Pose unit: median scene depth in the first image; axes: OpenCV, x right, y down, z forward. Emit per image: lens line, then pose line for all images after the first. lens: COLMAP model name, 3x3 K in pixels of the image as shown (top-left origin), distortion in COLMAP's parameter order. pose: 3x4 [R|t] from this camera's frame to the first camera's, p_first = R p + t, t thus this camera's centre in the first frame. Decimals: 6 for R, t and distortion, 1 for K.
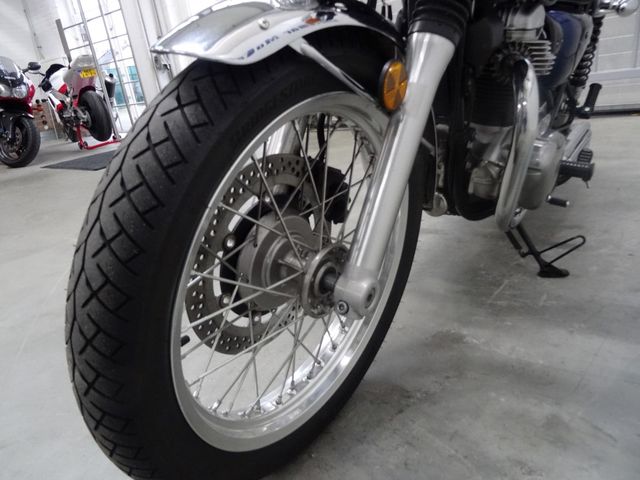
lens RADIAL K [[463.8, 0, 320.0], [0, 463.8, 240.0], [0, 0, 1]] dist [0.002050, -0.010668]
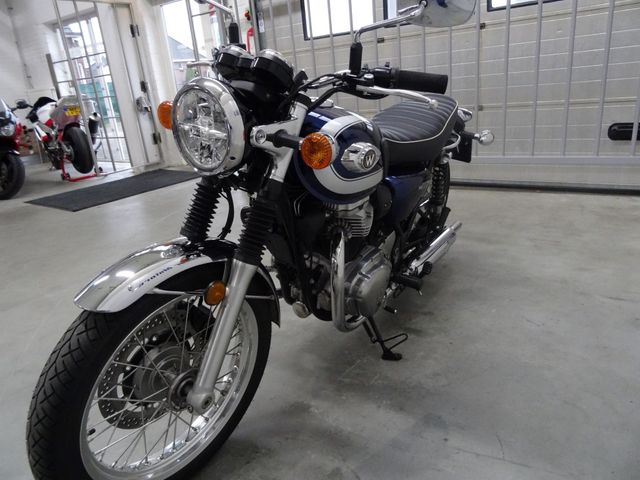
lens RADIAL K [[460.2, 0, 321.3], [0, 460.2, 242.1], [0, 0, 1]] dist [-0.004116, -0.004944]
pose [[0.998698, 0.035466, 0.036665, 0.232908], [-0.034338, 0.998931, -0.030957, -0.227089], [-0.037723, 0.029657, 0.998848, -0.393355]]
